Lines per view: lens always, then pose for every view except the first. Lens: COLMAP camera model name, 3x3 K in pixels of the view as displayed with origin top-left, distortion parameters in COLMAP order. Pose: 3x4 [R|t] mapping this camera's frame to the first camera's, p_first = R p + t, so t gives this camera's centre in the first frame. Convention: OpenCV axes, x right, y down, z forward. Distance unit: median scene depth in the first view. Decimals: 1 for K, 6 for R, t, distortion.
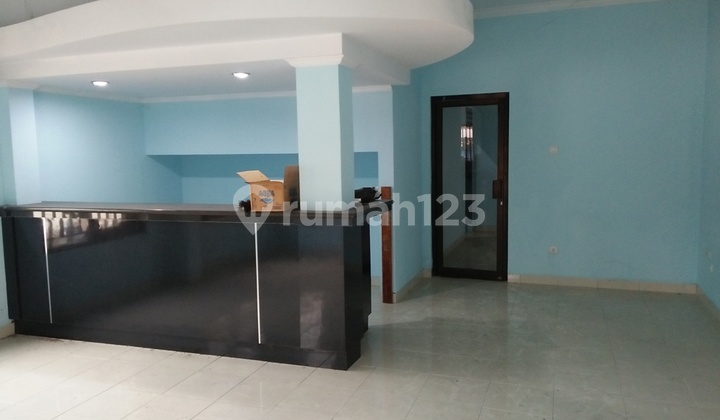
lens RADIAL K [[566.0, 0, 360.0], [0, 566.0, 210.0], [0, 0, 1]] dist [0.106570, -0.151531]
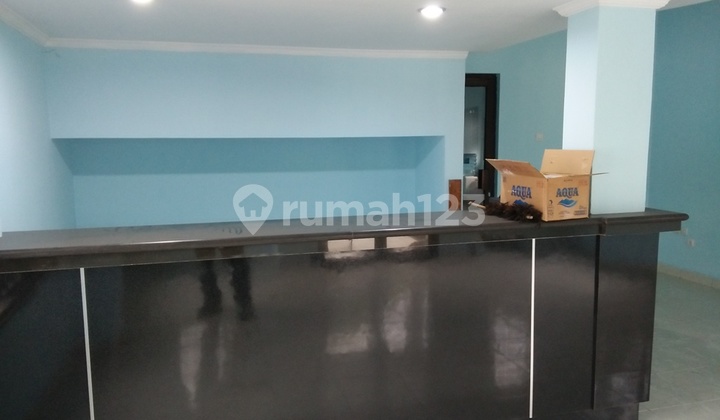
lens RADIAL K [[566.0, 0, 360.0], [0, 566.0, 210.0], [0, 0, 1]] dist [0.106570, -0.151531]
pose [[0.829352, -0.059816, 0.555515, -0.456000], [0.052266, 0.998199, 0.029453, -0.025184], [-0.556276, 0.004608, 0.830985, 0.358096]]
